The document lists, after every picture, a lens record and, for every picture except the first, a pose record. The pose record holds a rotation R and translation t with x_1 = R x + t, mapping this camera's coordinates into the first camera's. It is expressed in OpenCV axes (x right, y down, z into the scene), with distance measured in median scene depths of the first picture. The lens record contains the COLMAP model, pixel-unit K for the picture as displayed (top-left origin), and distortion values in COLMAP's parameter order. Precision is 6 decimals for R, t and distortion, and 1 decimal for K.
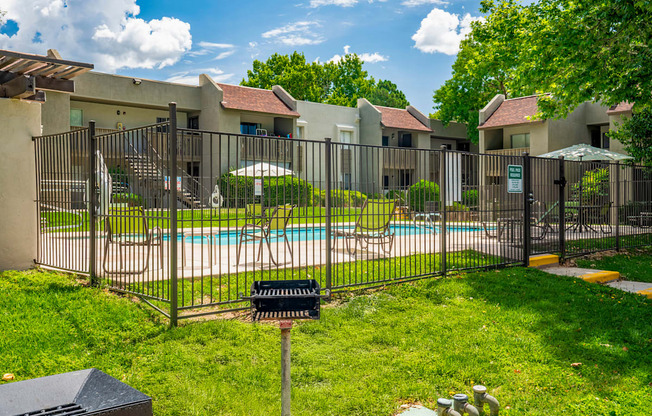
lens RADIAL K [[675.9, 0, 326.0], [0, 675.9, 208.0], [0, 0, 1]] dist [0.012331, 0.012229]
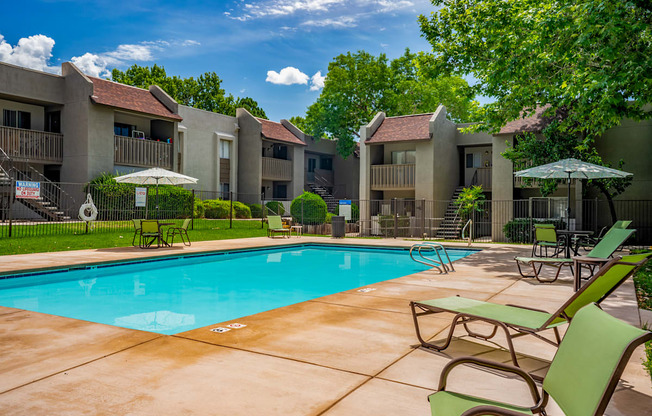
lens RADIAL K [[511.3, 0, 326.0], [0, 511.3, 208.0], [0, 0, 1]] dist [-0.000268, 0.005058]
pose [[0.947696, 0.012838, 0.318917, -0.068958], [-0.011397, 0.999915, -0.006385, -0.012546], [-0.318971, 0.002417, 0.947761, 0.259038]]
